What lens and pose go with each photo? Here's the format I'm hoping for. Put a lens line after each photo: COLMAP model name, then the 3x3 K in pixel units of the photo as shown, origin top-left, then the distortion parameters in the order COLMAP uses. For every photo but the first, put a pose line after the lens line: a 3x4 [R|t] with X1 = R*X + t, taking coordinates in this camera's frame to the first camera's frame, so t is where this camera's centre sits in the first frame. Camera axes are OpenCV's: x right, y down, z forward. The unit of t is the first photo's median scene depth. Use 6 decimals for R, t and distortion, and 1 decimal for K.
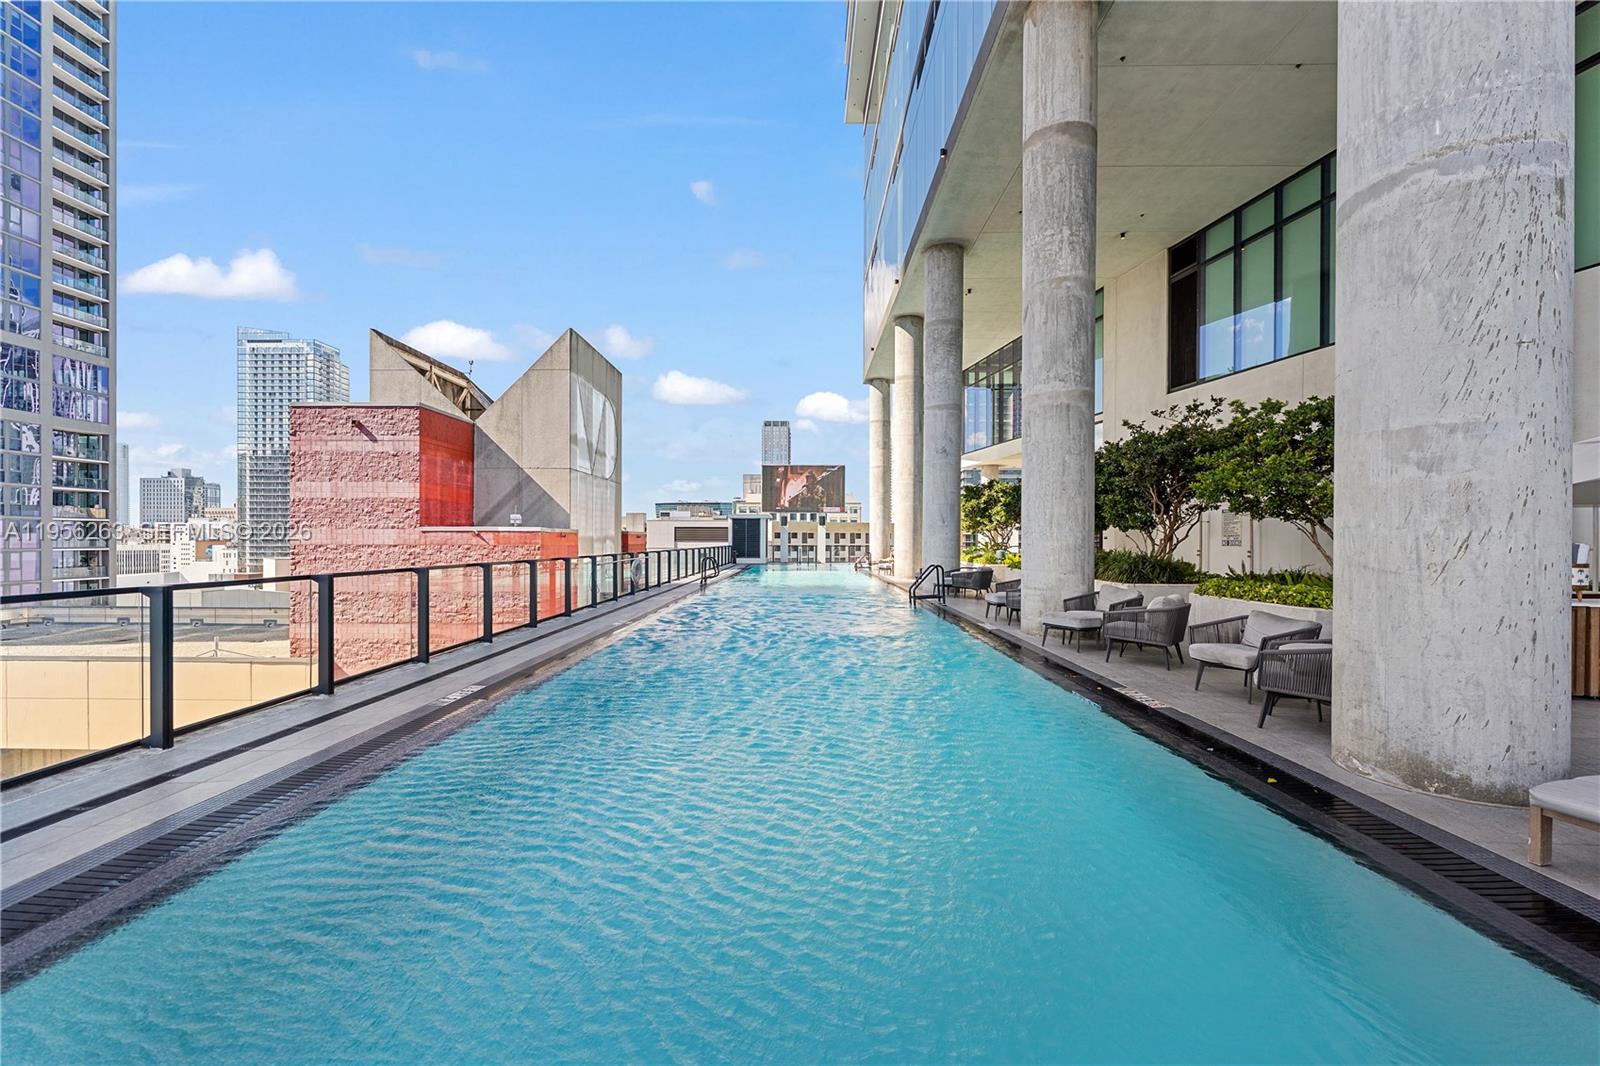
lens RADIAL K [[710.2, 0, 797.9], [0, 710.2, 526.7], [0, 0, 1]] dist [0.000740, -0.001184]
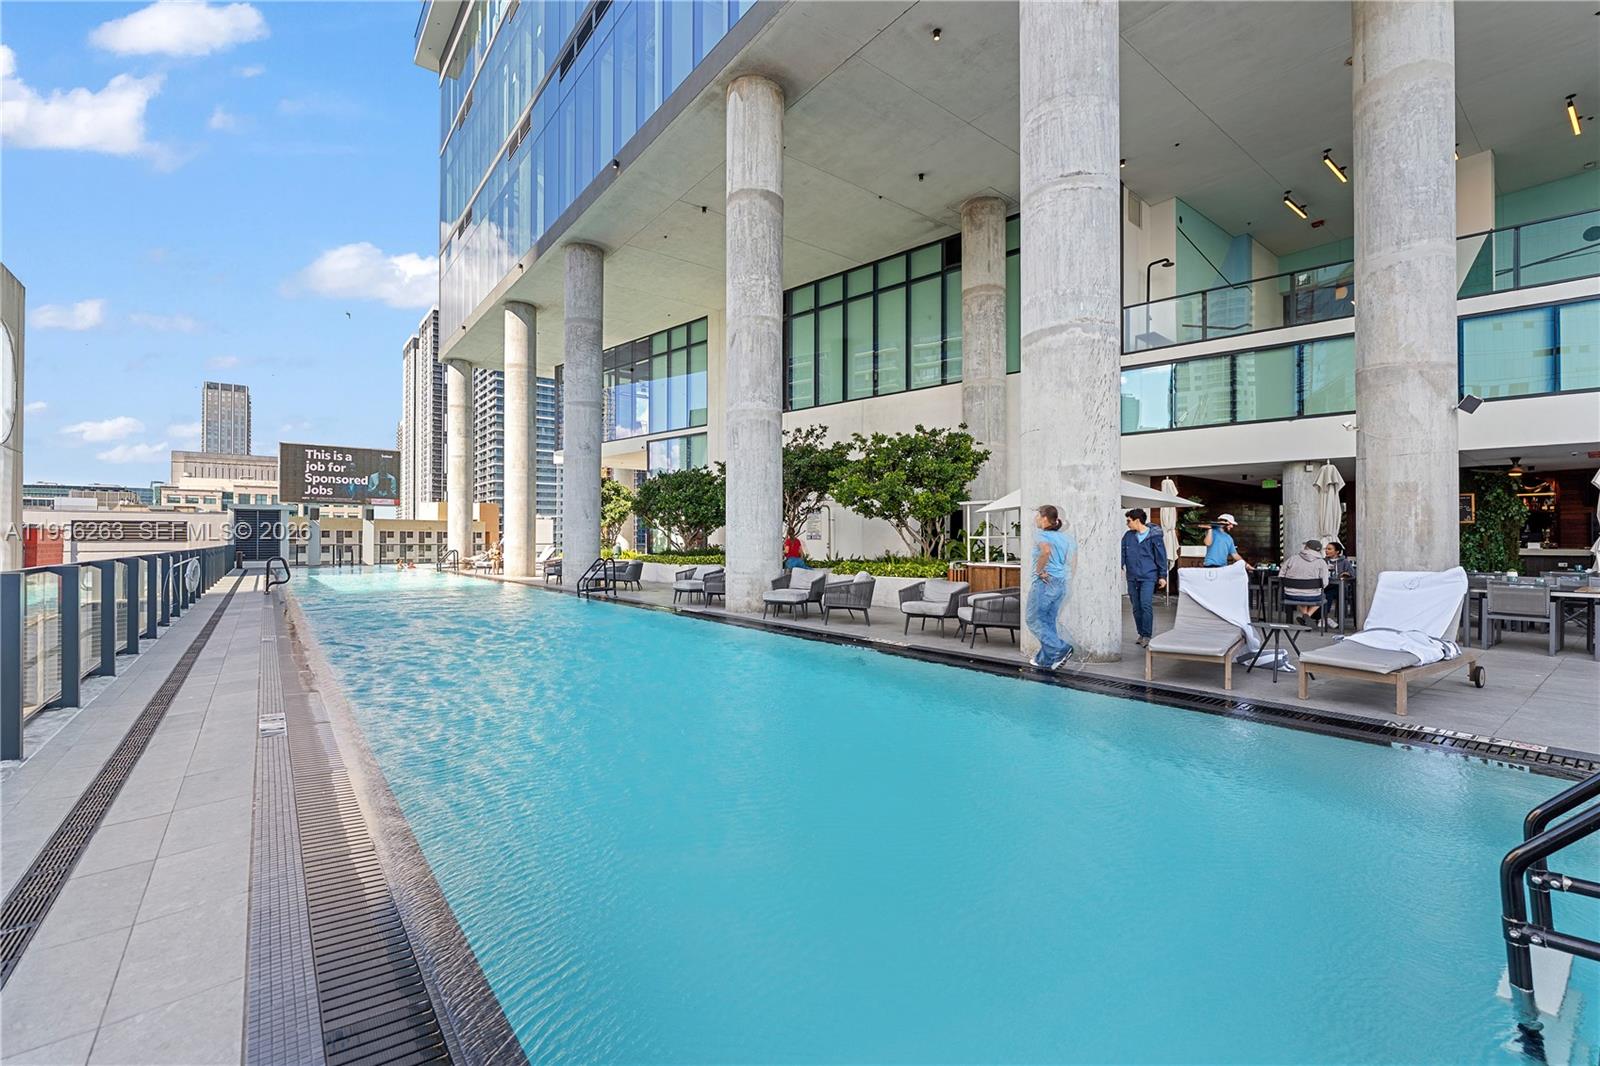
lens RADIAL K [[710.2, 0, 831.5], [0, 710.2, 515.6], [0, 0, 1]] dist [0.000740, -0.001184]
pose [[0.752097, 0.019538, 0.658763, -0.336297], [-0.008599, 0.999766, -0.019835, 0.013227], [-0.658996, 0.009253, 0.752089, 0.013010]]
